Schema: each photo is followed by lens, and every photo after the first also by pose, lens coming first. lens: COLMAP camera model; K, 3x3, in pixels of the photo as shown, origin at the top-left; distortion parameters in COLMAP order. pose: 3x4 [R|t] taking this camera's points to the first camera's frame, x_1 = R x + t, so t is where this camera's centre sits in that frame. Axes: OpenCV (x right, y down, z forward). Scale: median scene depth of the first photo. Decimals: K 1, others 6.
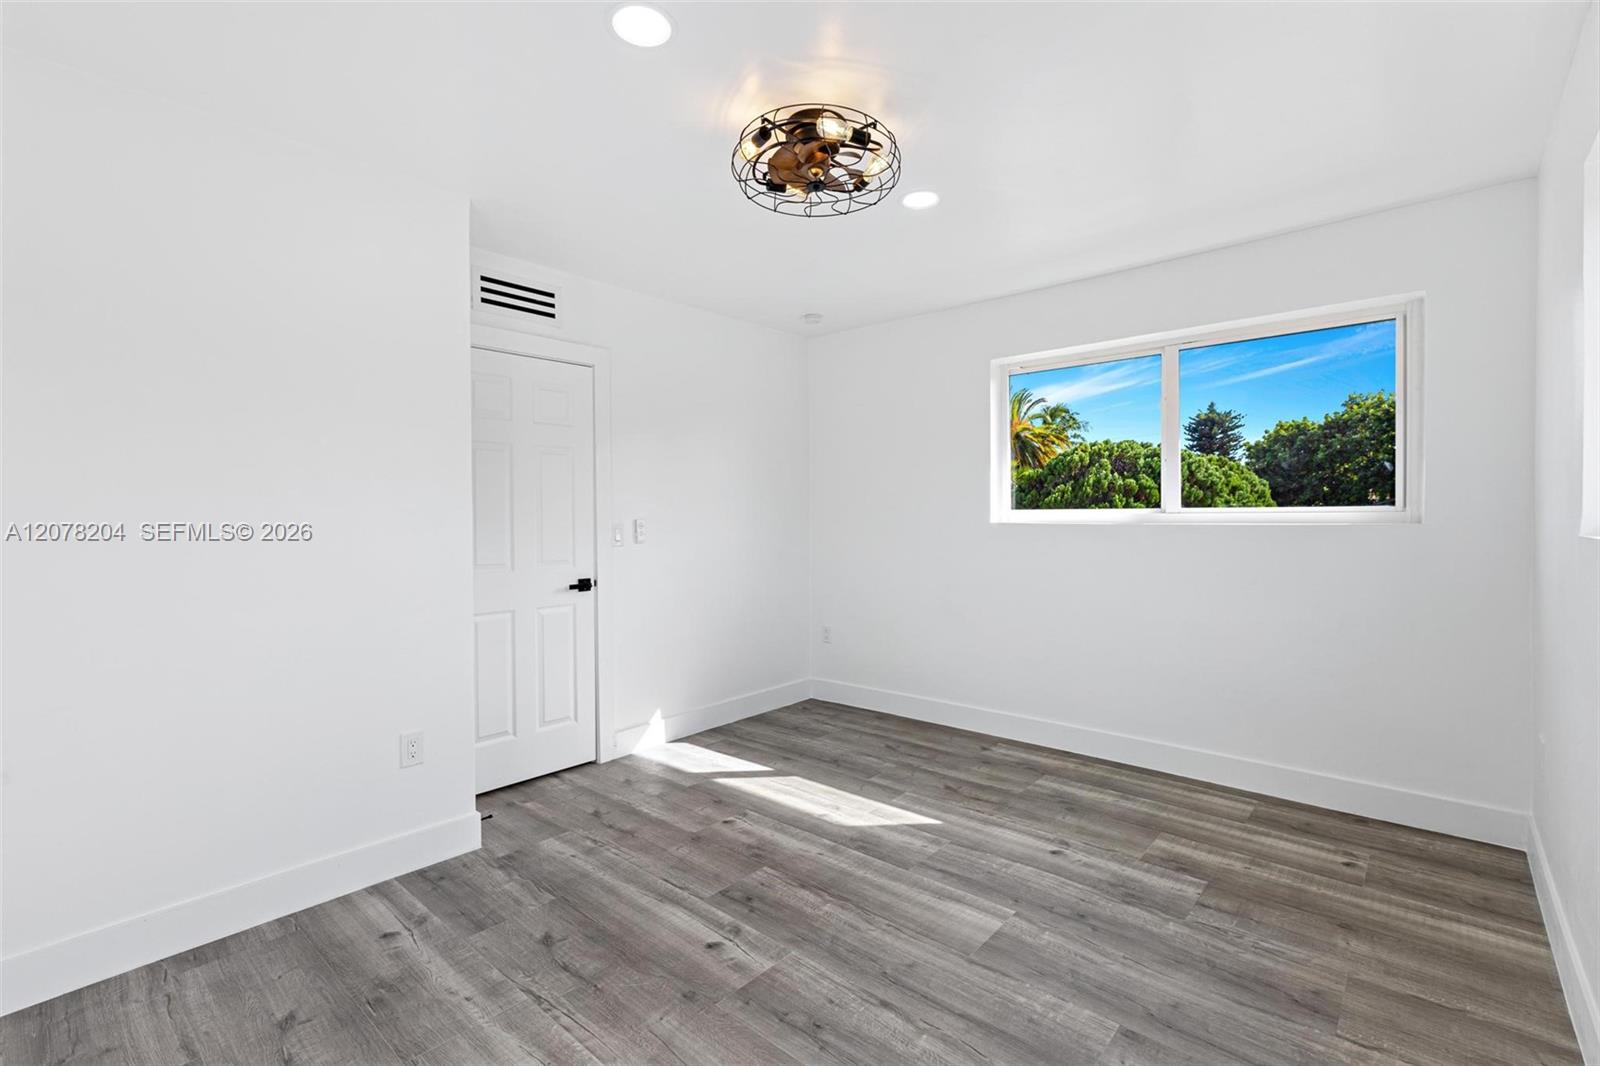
lens RADIAL K [[724.4, 0, 791.6], [0, 724.4, 518.9], [0, 0, 1]] dist [0.000437, 0.000001]
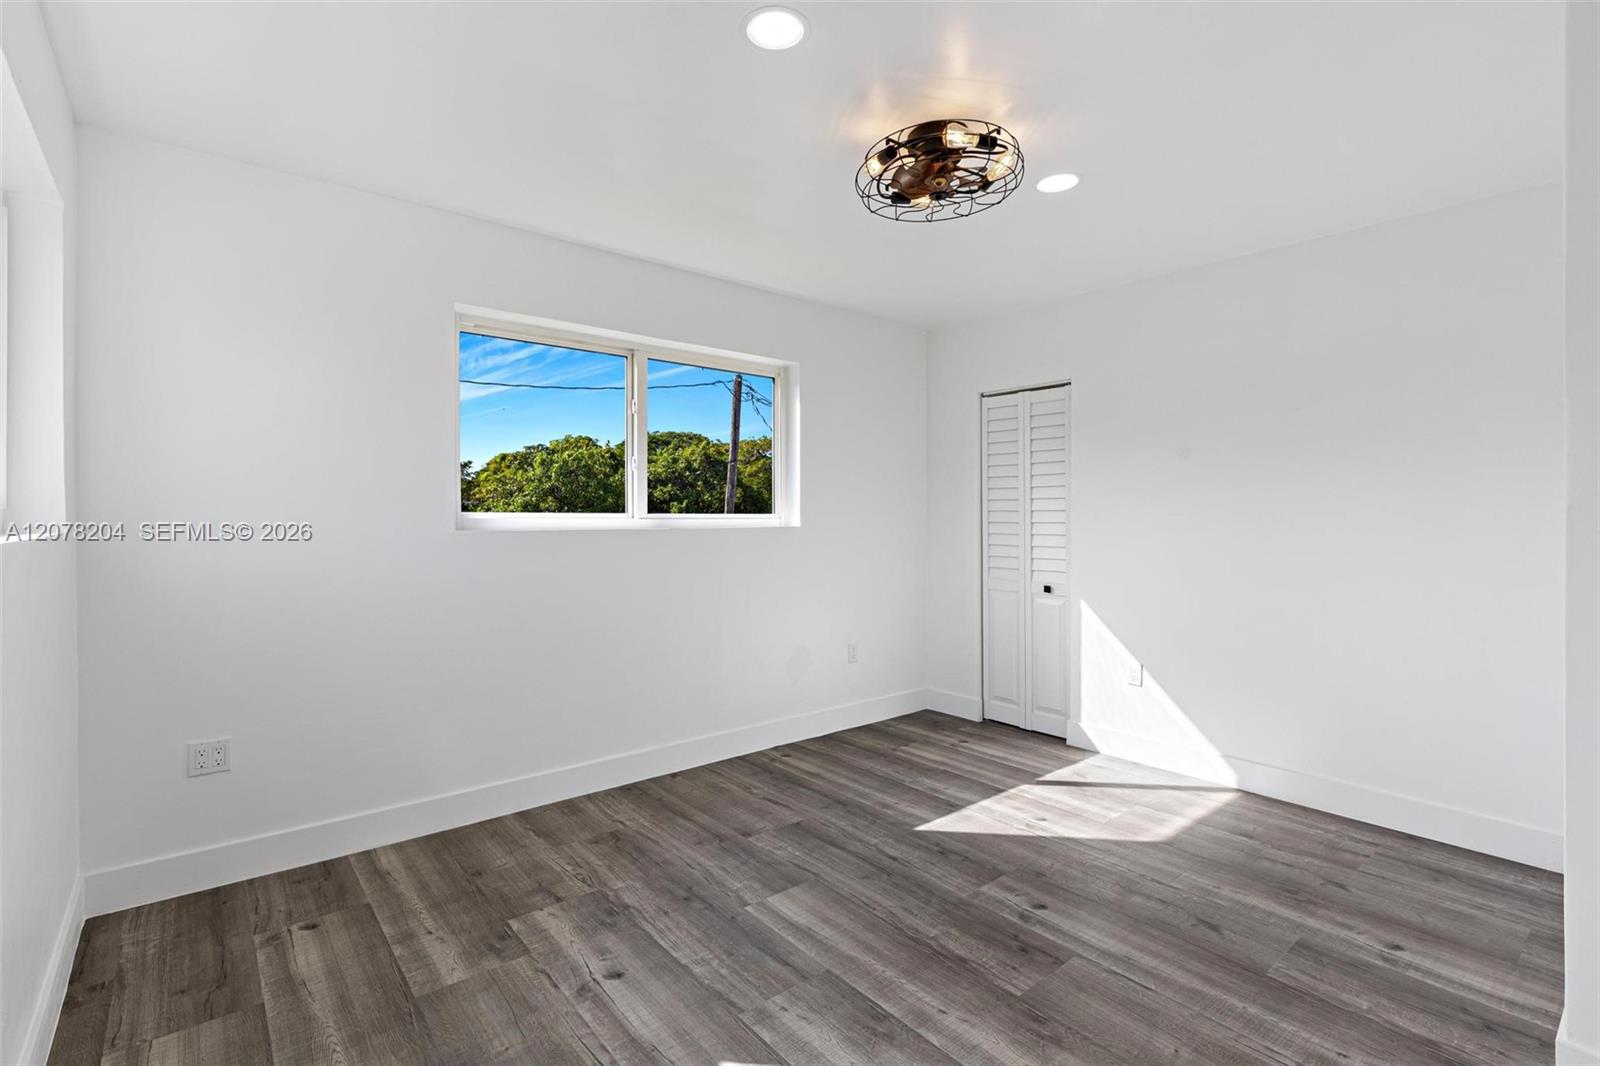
lens RADIAL K [[721.5, 0, 767.6], [0, 721.5, 512.5], [0, 0, 1]] dist [0.000812, -0.000800]
pose [[-0.982462, 0.005102, 0.186393, 0.083987], [0.004826, 0.999986, -0.001935, -0.012218], [-0.186400, -0.001001, -0.982473, 1.971348]]
